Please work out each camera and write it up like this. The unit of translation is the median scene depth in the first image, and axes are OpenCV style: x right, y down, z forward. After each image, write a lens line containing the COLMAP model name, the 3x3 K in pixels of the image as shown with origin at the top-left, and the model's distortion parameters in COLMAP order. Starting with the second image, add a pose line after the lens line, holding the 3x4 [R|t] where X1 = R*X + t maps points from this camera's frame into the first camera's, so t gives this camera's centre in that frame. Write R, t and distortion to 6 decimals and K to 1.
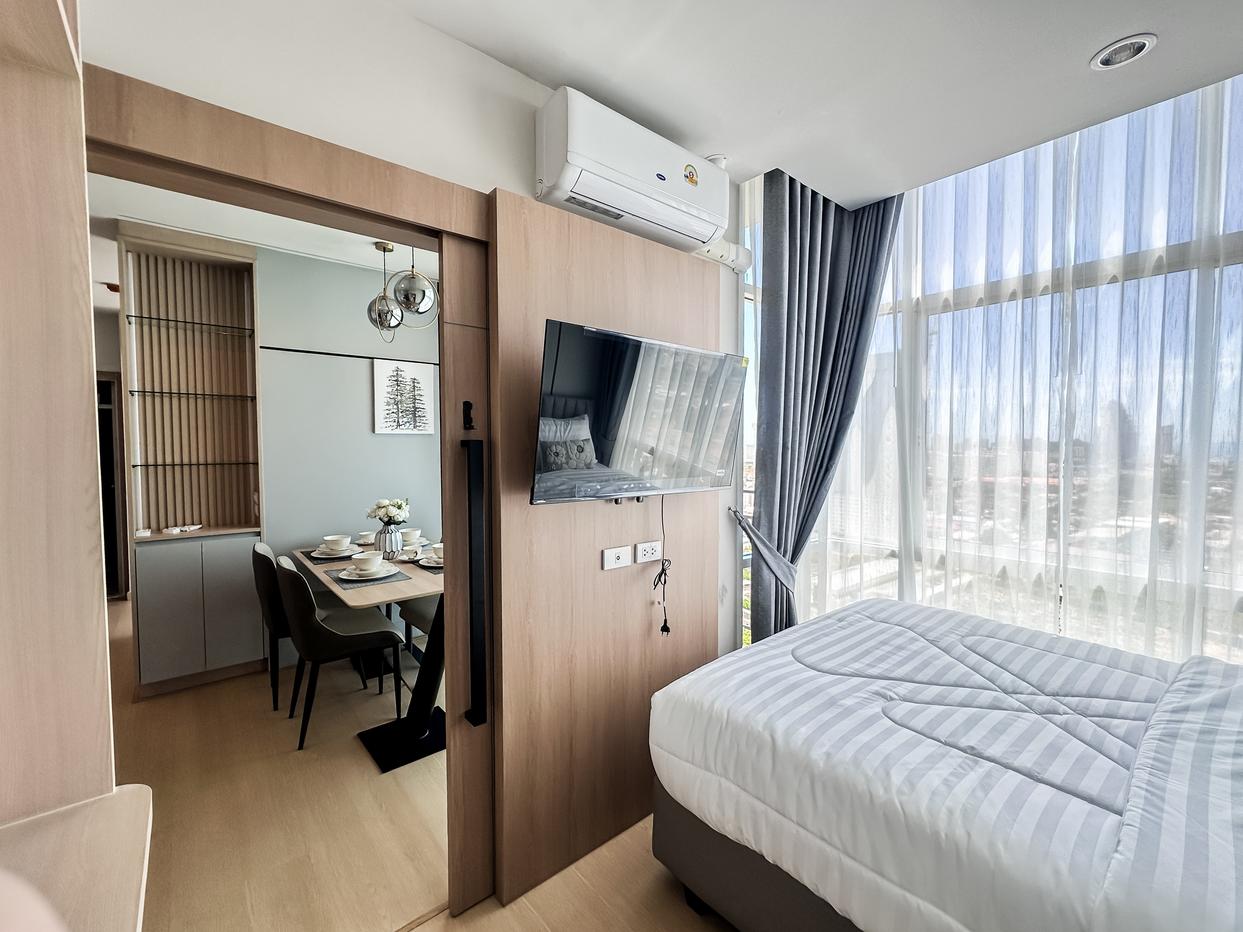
lens RADIAL K [[523.6, 0, 621.5], [0, 523.6, 466.0], [0, 0, 1]] dist [0.001509, 0.000187]
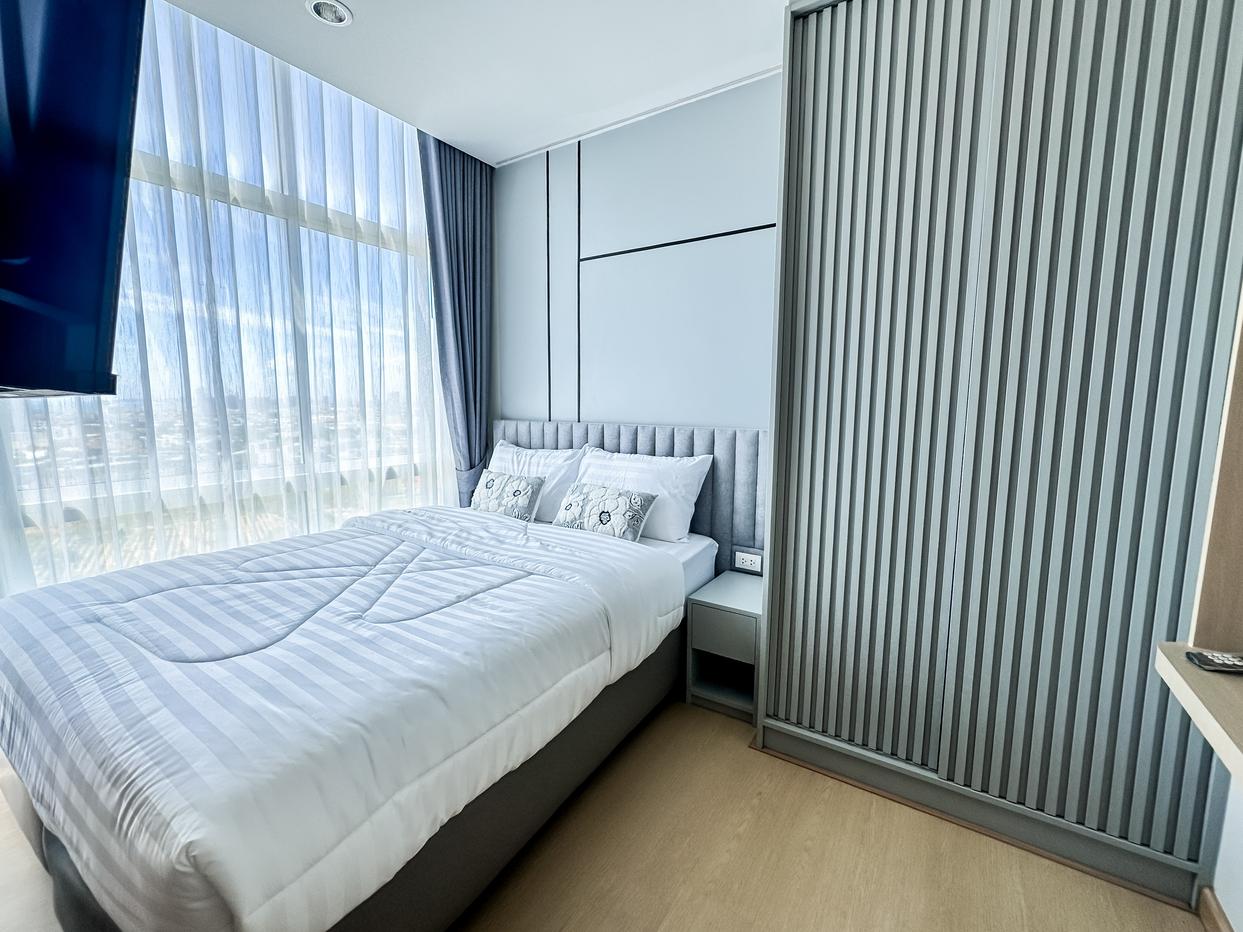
lens RADIAL K [[523.6, 0, 621.5], [0, 523.6, 466.0], [0, 0, 1]] dist [0.001509, 0.000187]
pose [[-0.291552, -0.114857, 0.949634, -0.418891], [0.037705, 0.990614, 0.131389, 0.077860], [-0.955812, 0.074113, -0.284484, 0.748948]]
